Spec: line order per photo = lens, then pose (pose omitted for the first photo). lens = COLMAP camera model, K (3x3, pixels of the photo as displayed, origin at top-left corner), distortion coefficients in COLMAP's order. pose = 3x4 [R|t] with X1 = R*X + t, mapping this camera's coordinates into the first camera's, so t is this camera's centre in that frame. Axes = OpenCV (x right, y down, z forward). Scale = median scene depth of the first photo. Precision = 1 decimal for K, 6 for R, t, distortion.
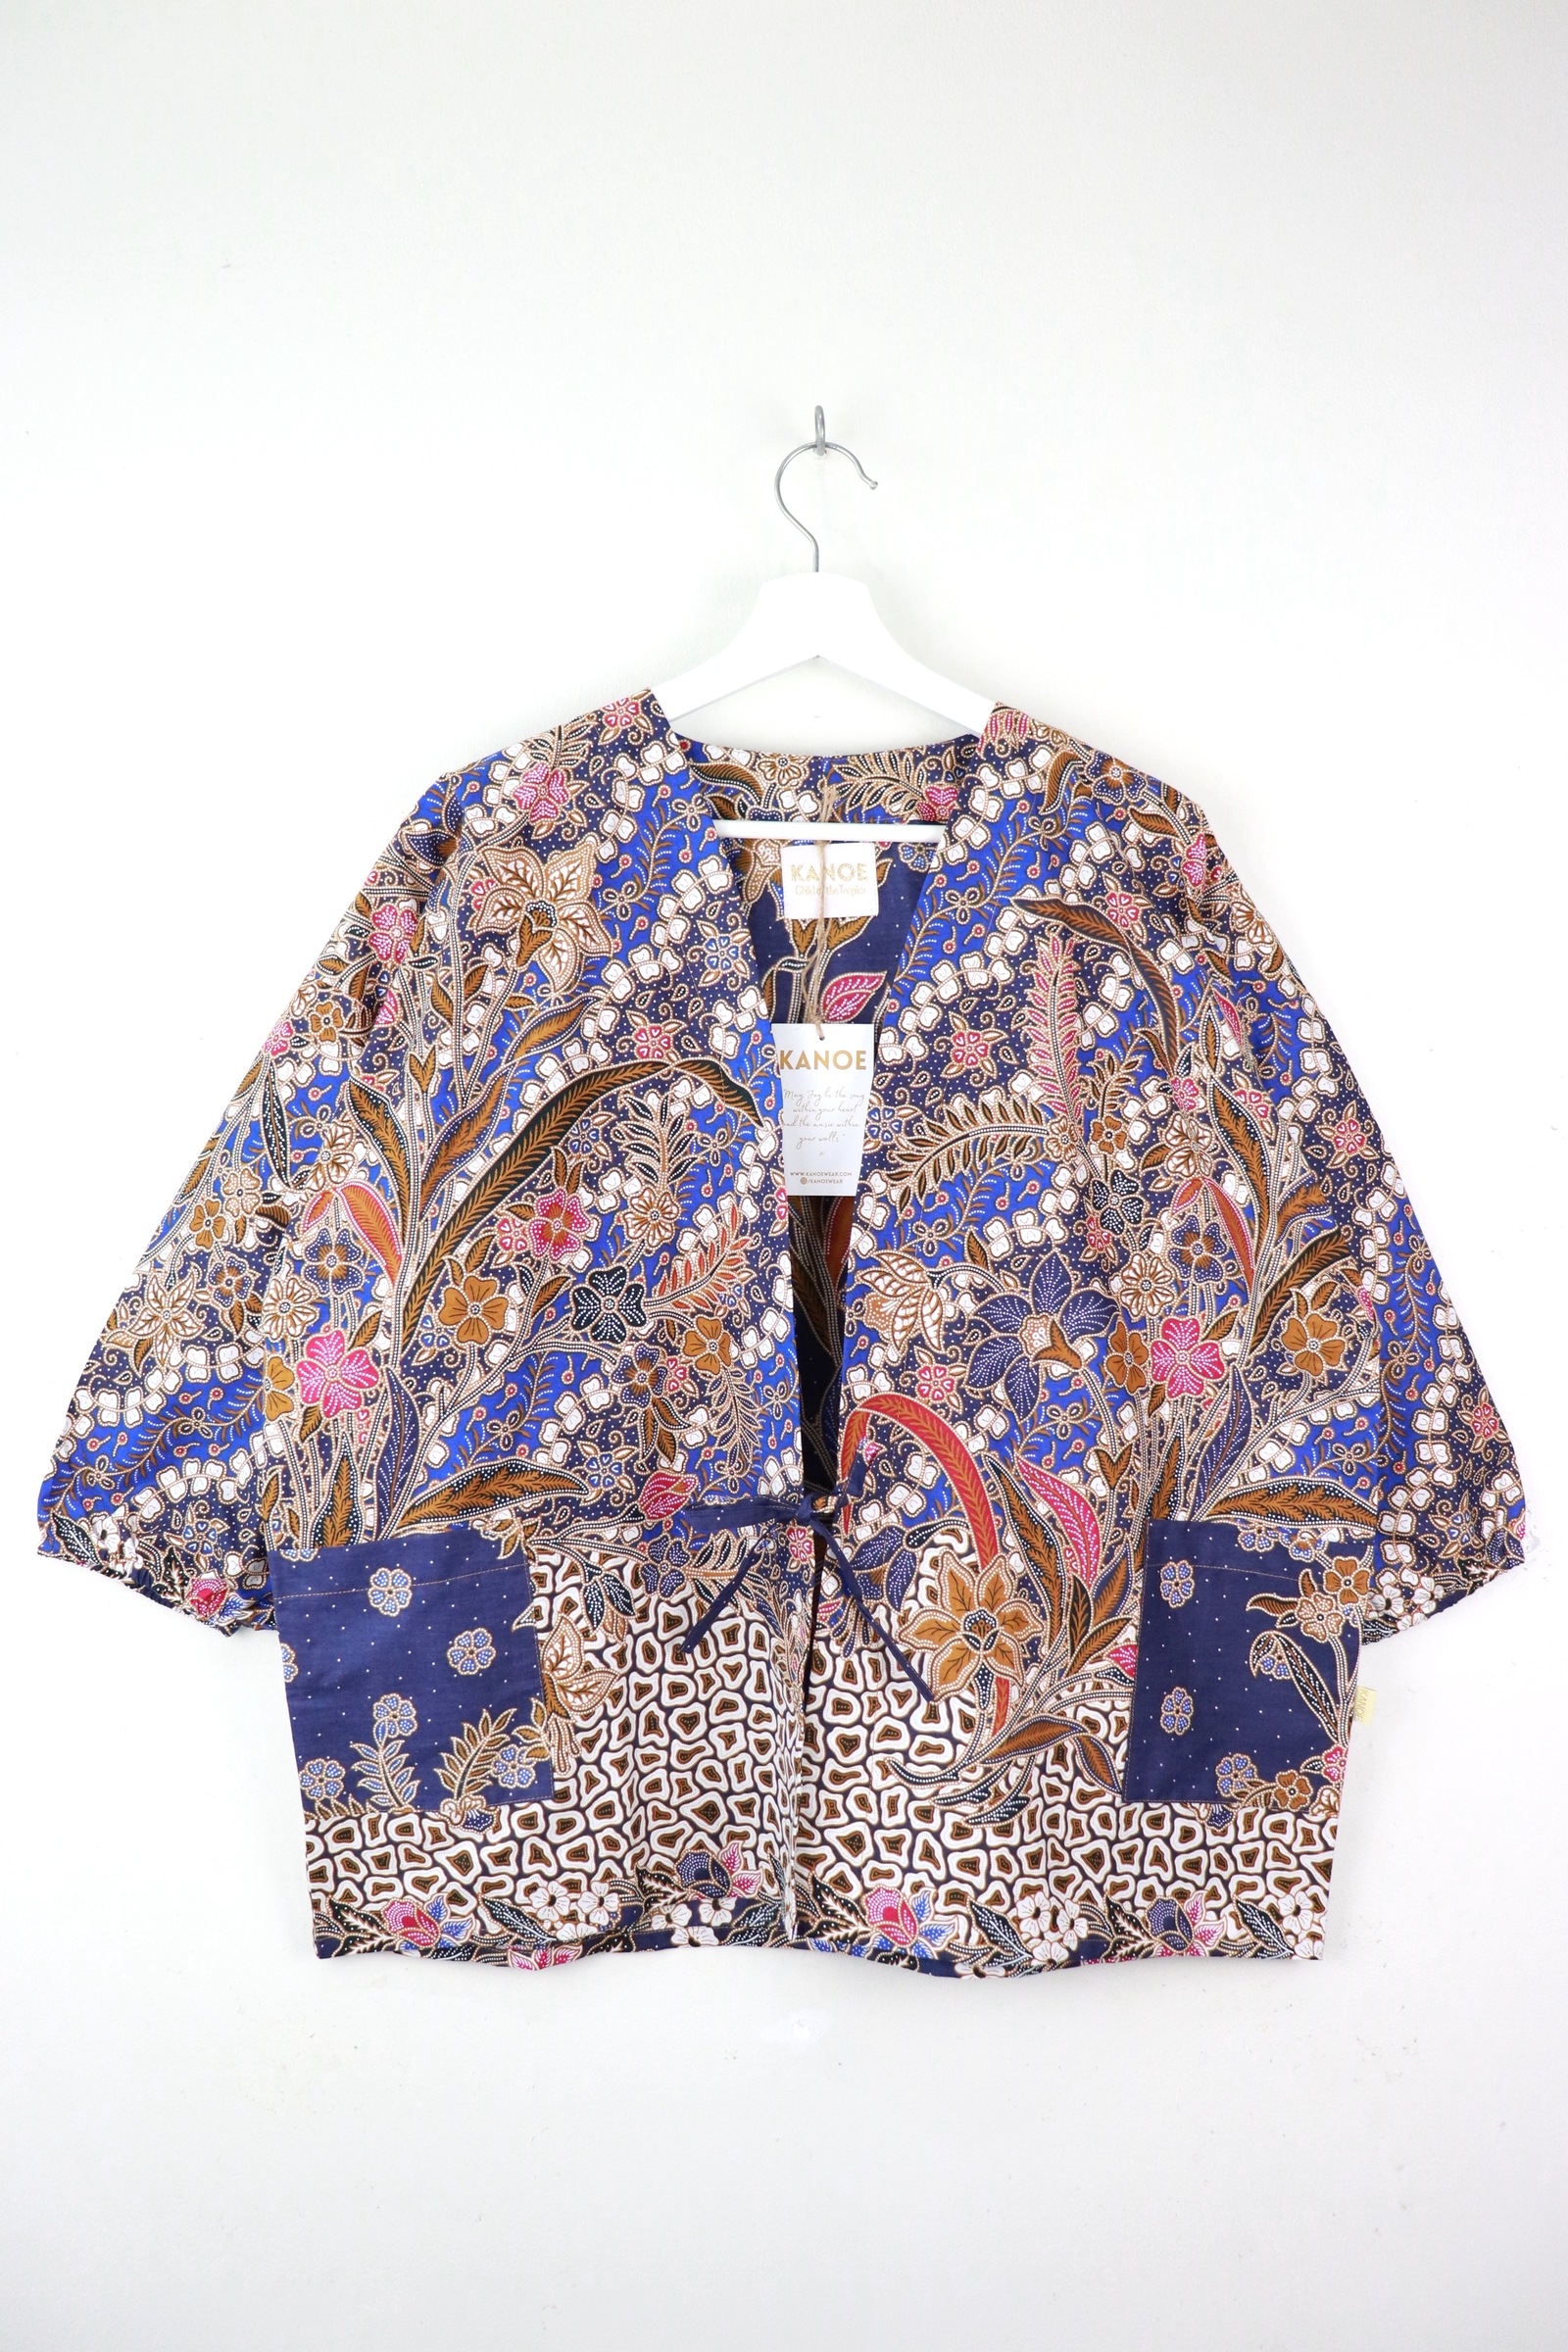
lens RADIAL K [[2196.5, 0, 785.3], [0, 2196.5, 1181.7], [0, 0, 1]] dist [-0.126251, 0.000000]
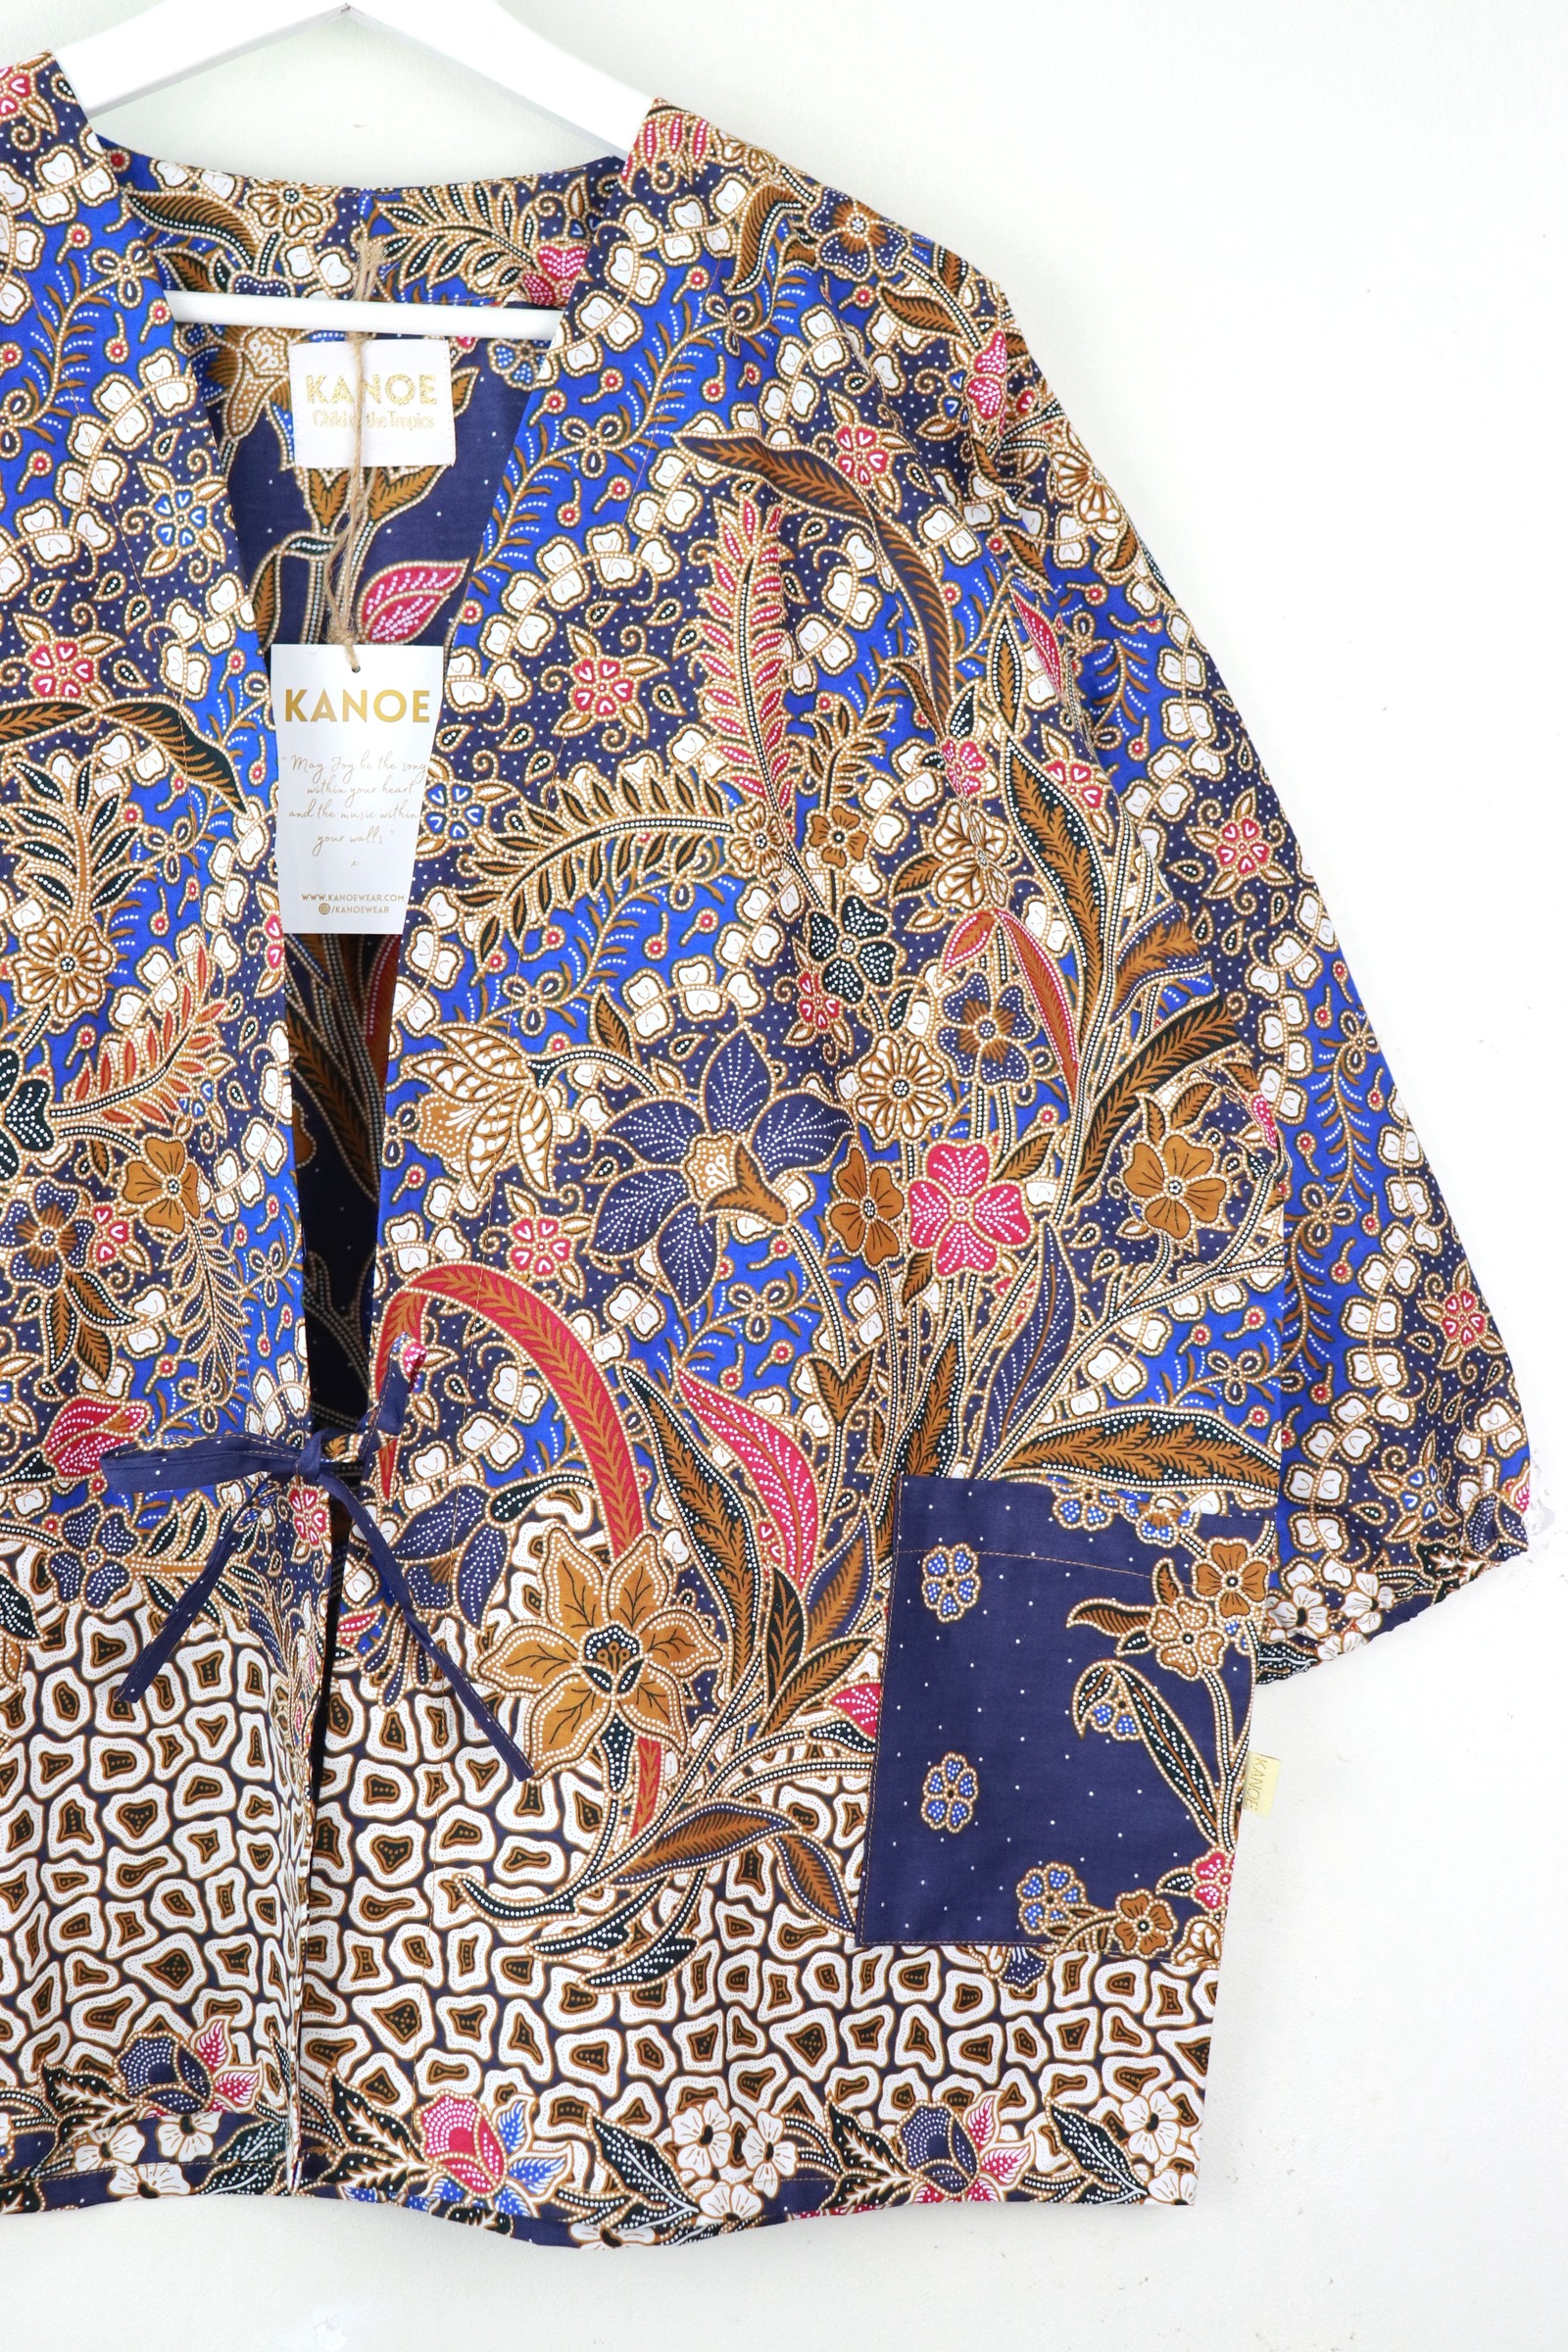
lens RADIAL K [[3011.4, 0, 805.7], [0, 3011.4, 1175.2], [0, 0, 1]] dist [-0.007096, 0.000000]
pose [[0.997556, 0.001982, 0.069849, 0.081132], [-0.005047, 0.999031, 0.043729, 0.035199], [-0.069694, -0.043974, 0.996599, 0.173054]]
